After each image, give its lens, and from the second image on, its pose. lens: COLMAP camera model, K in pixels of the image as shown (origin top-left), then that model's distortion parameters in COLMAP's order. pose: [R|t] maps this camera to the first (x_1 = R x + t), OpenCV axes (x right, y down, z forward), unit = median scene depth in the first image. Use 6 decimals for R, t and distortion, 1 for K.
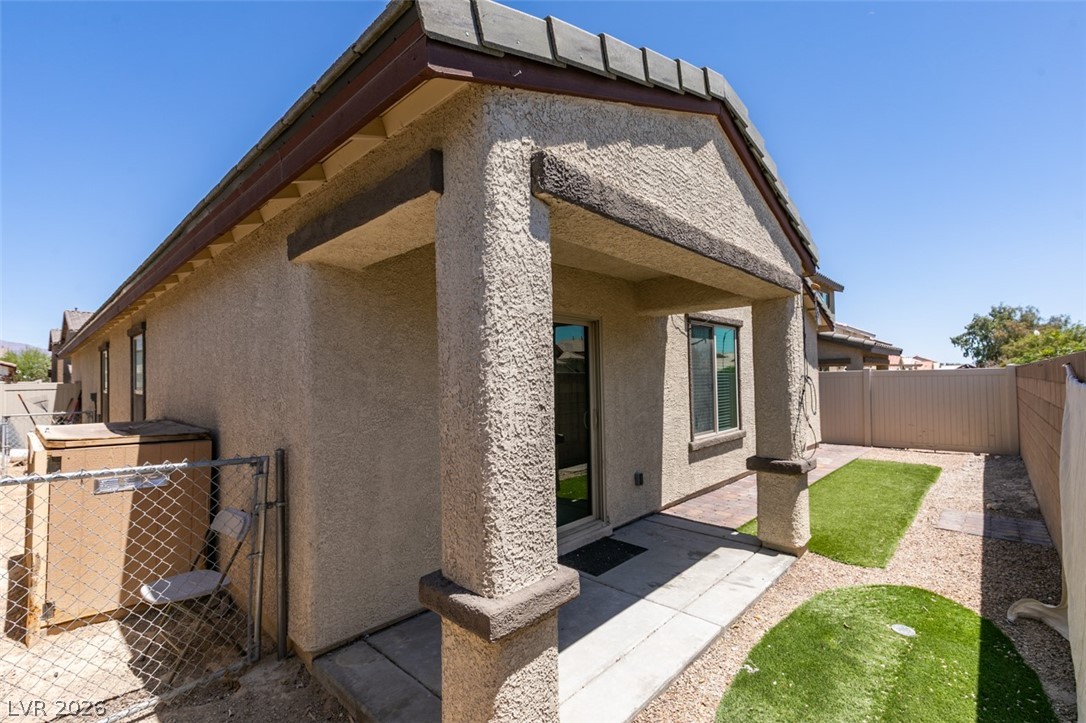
lens RADIAL K [[481.5, 0, 543.0], [0, 481.5, 366.0], [0, 0, 1]] dist [-0.002258, -0.000689]
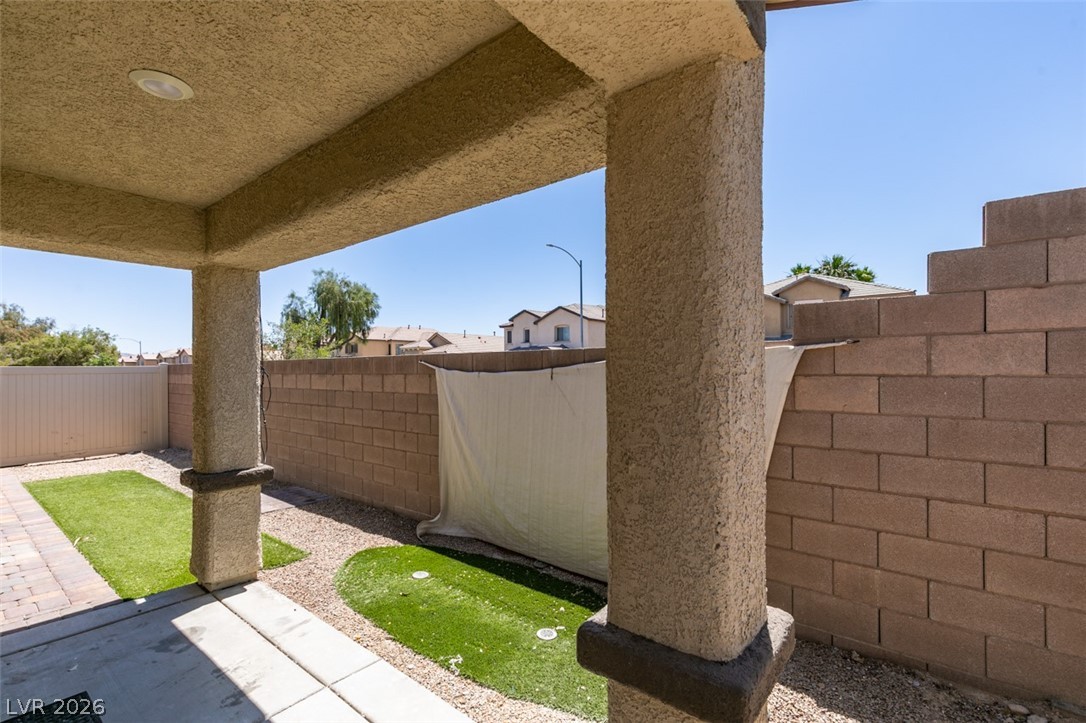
lens RADIAL K [[490.3, 0, 533.9], [0, 490.3, 366.5], [0, 0, 1]] dist [-0.000814, -0.000260]
pose [[-0.069329, 0.018354, 0.997425, -0.364749], [-0.014641, 0.999704, -0.019414, 0.031053], [-0.997486, -0.015950, -0.069040, 0.573035]]
